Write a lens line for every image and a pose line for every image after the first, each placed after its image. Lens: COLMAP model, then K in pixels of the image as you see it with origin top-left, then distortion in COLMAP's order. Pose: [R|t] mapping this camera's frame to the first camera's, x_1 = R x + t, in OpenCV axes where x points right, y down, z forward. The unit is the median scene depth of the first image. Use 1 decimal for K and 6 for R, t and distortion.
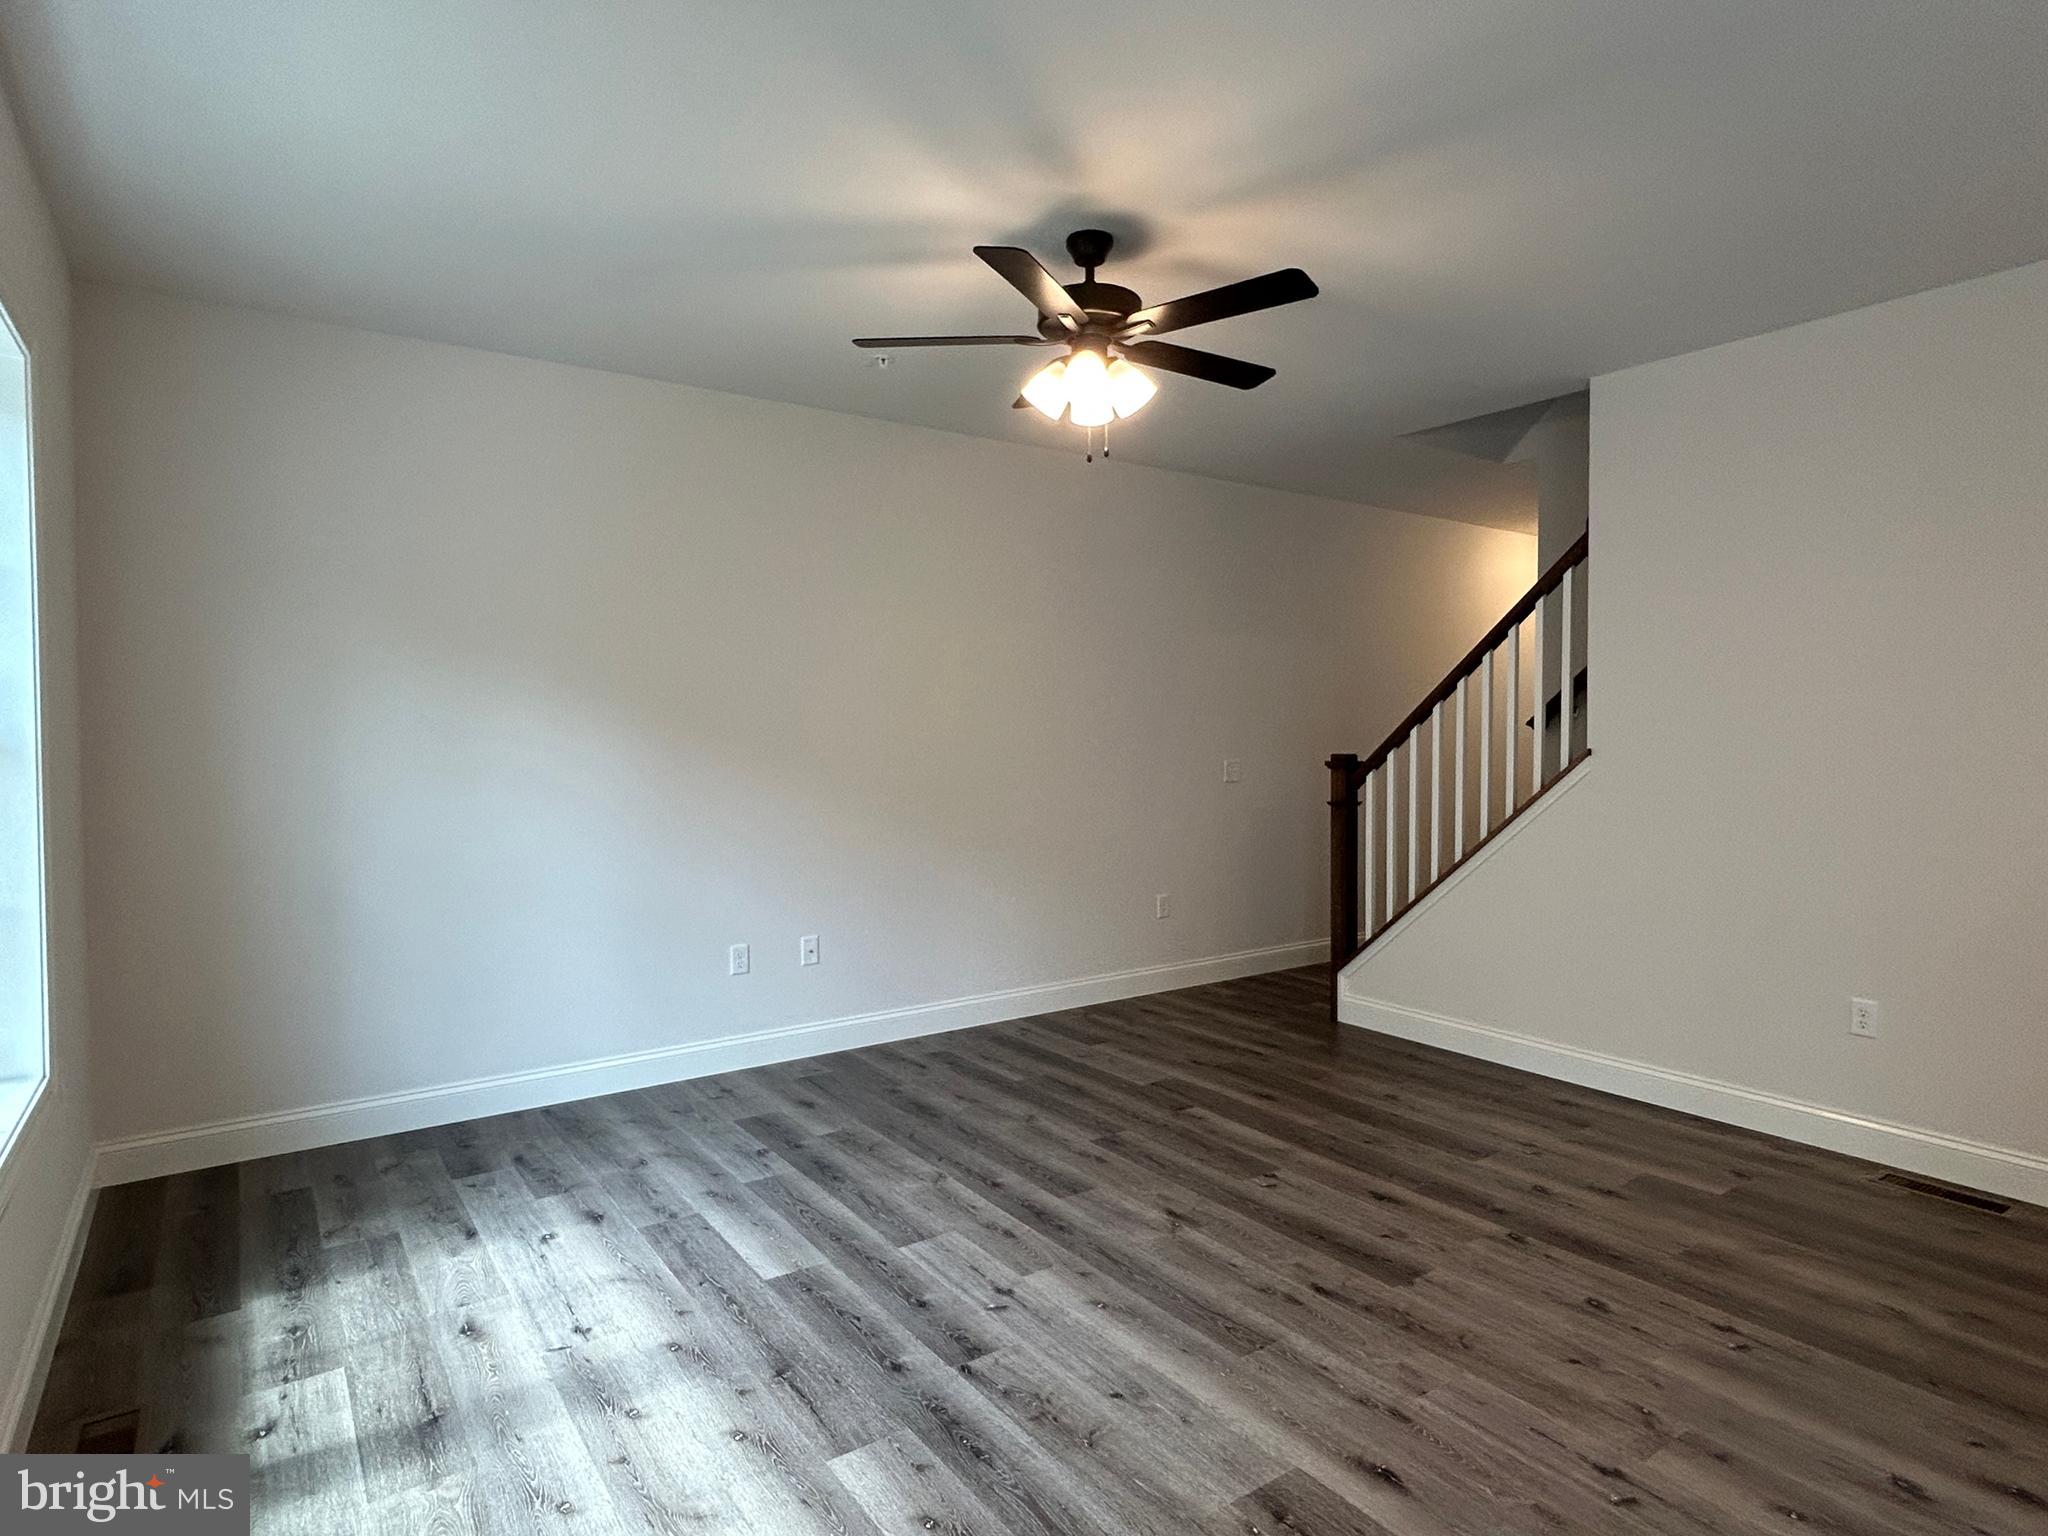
lens RADIAL K [[1127.1, 0, 1017.9], [0, 1127.1, 765.4], [0, 0, 1]] dist [-0.006842, -0.001465]
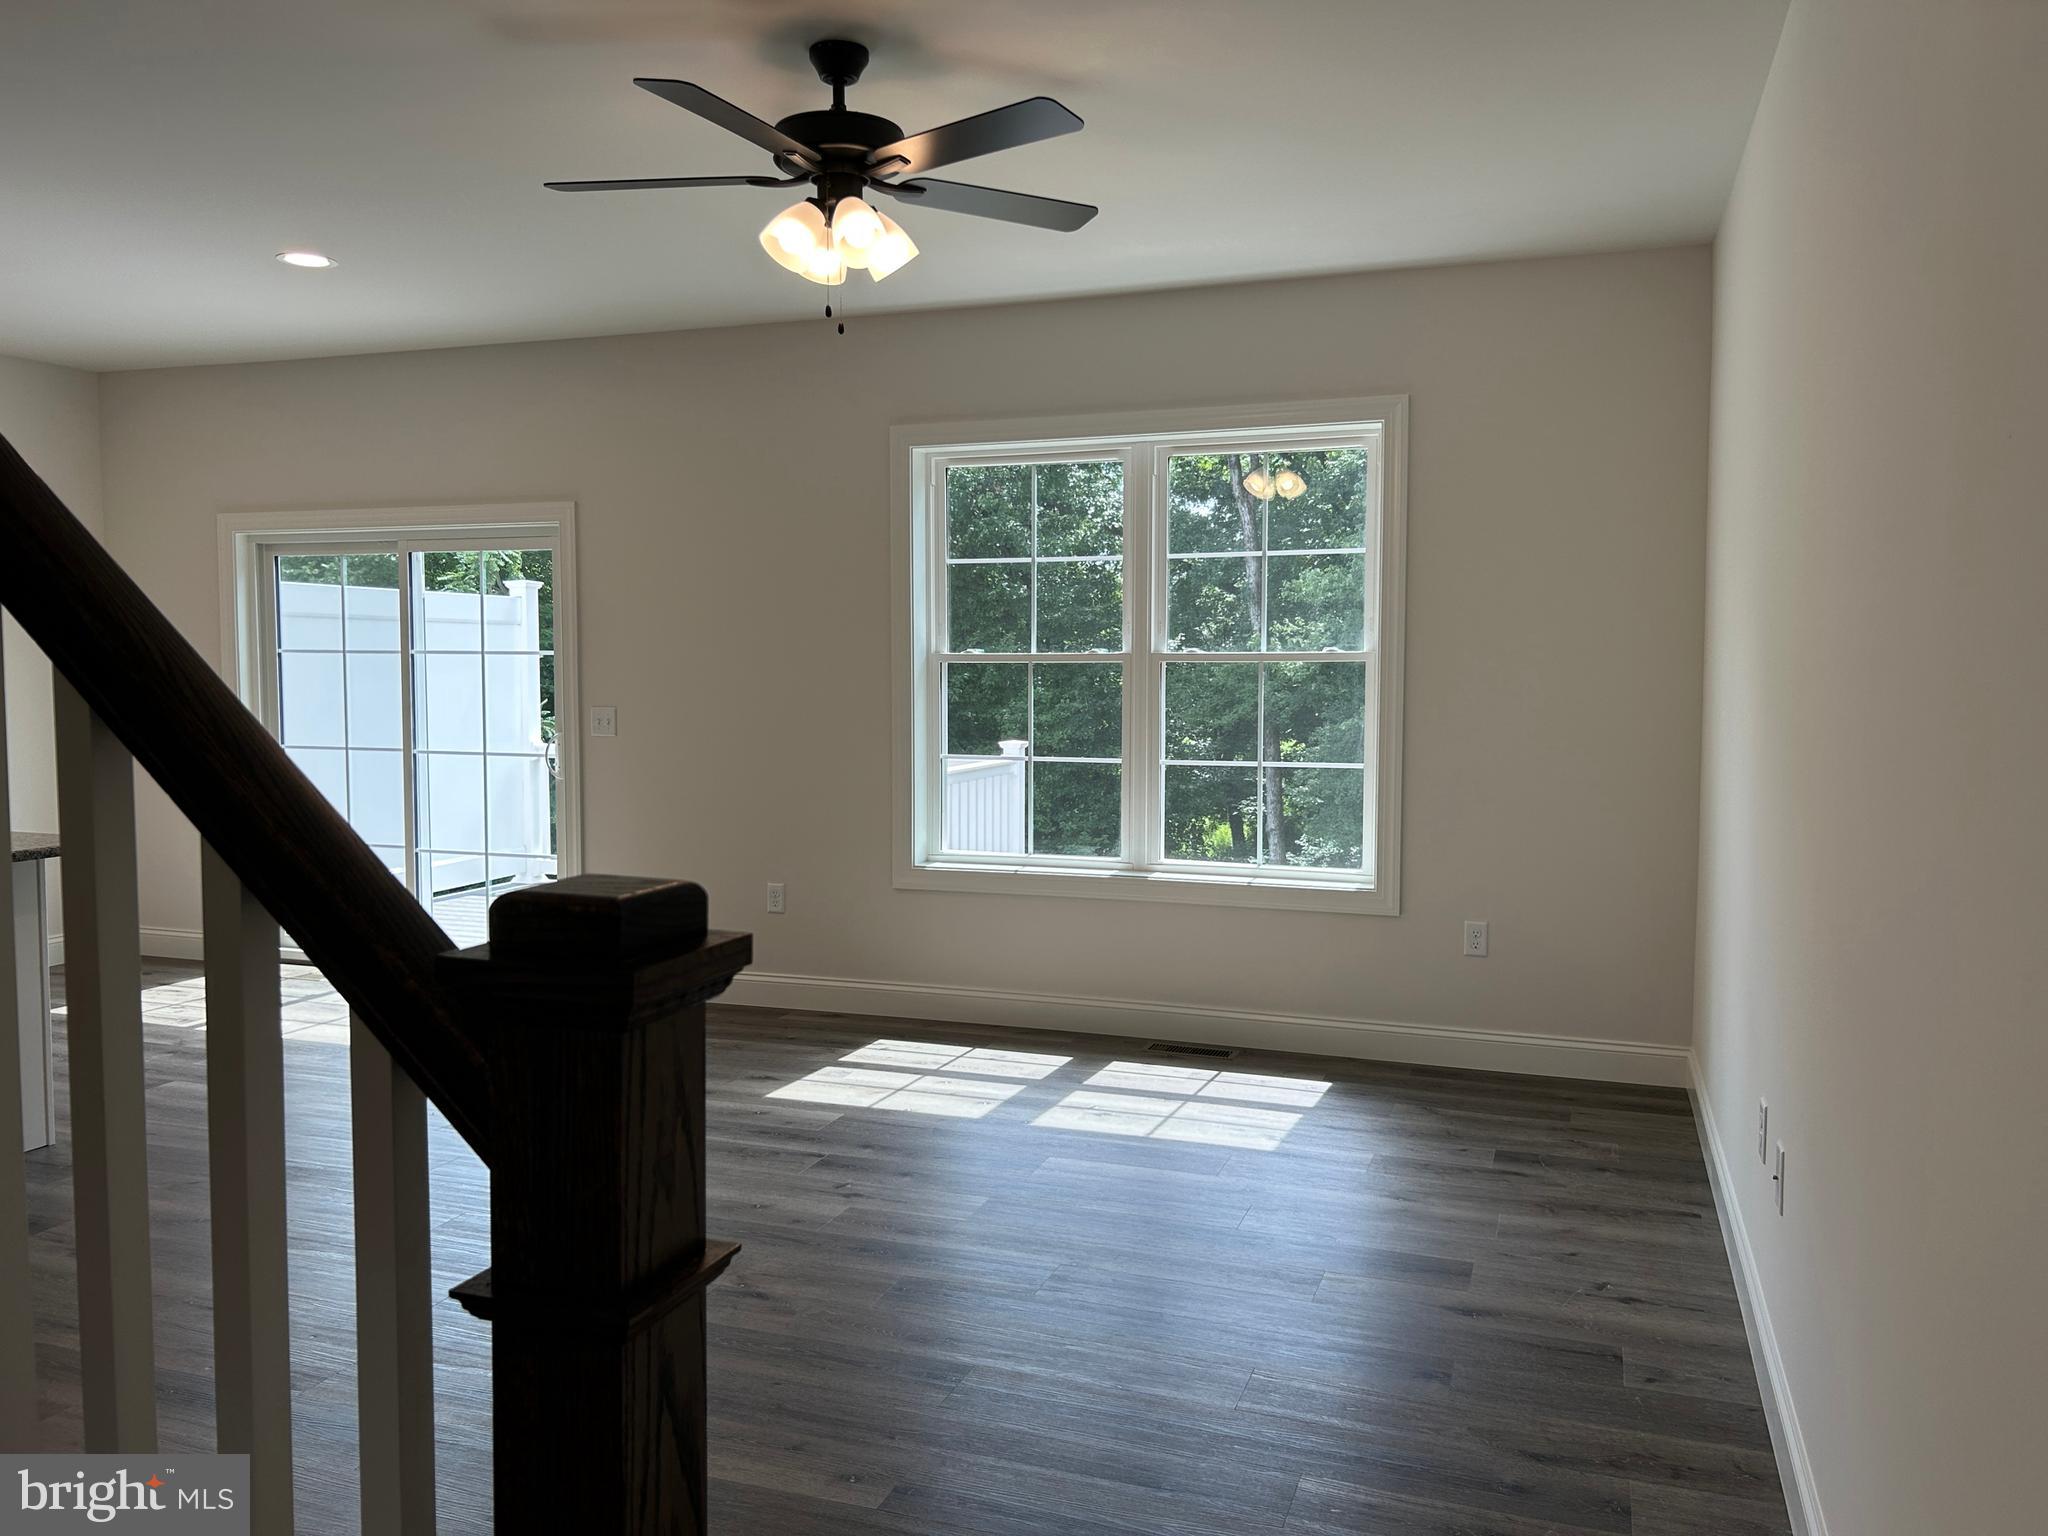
lens RADIAL K [[1532.7, 0, 1035.8], [0, 1532.7, 758.6], [0, 0, 1]] dist [0.050497, -0.051837]
pose [[-0.812777, 0.040709, -0.581151, 0.518085], [-0.018784, 0.995206, 0.095984, -0.066259], [0.582272, 0.088930, -0.808116, 1.719566]]
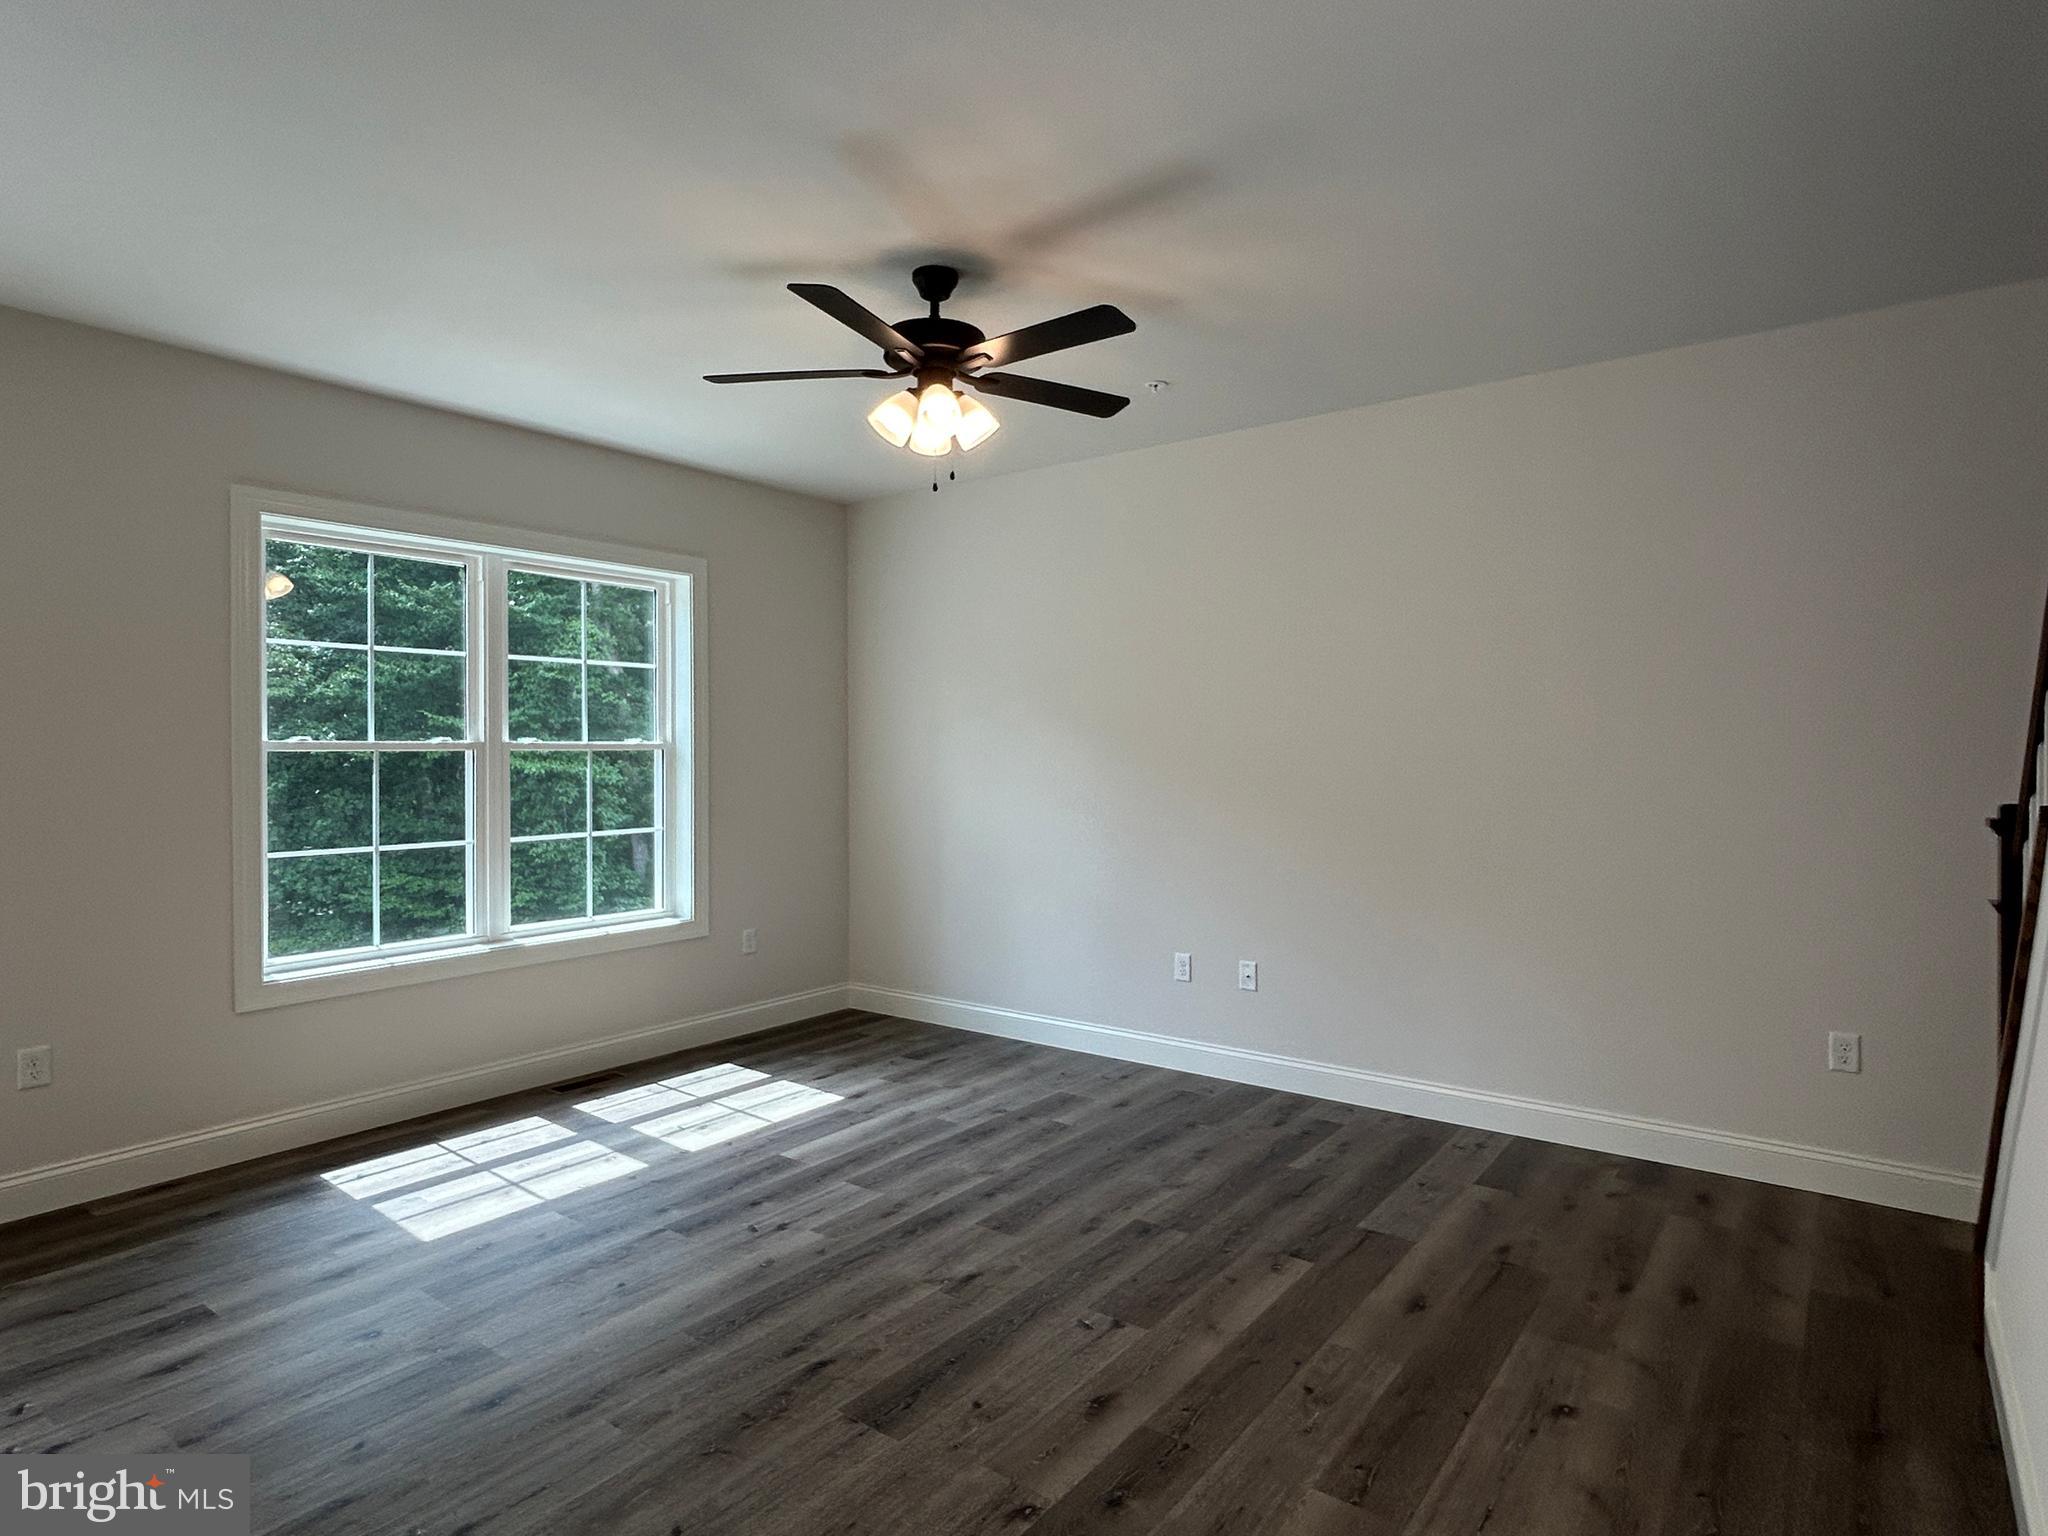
lens RADIAL K [[1127.1, 0, 1008.9], [0, 1127.1, 770.6], [0, 0, 1]] dist [-0.006842, -0.001465]
pose [[0.303715, 0.019899, -0.952555, 0.904186], [-0.030560, 0.999471, 0.011135, -0.025264], [0.952273, 0.025728, 0.304162, 0.655759]]
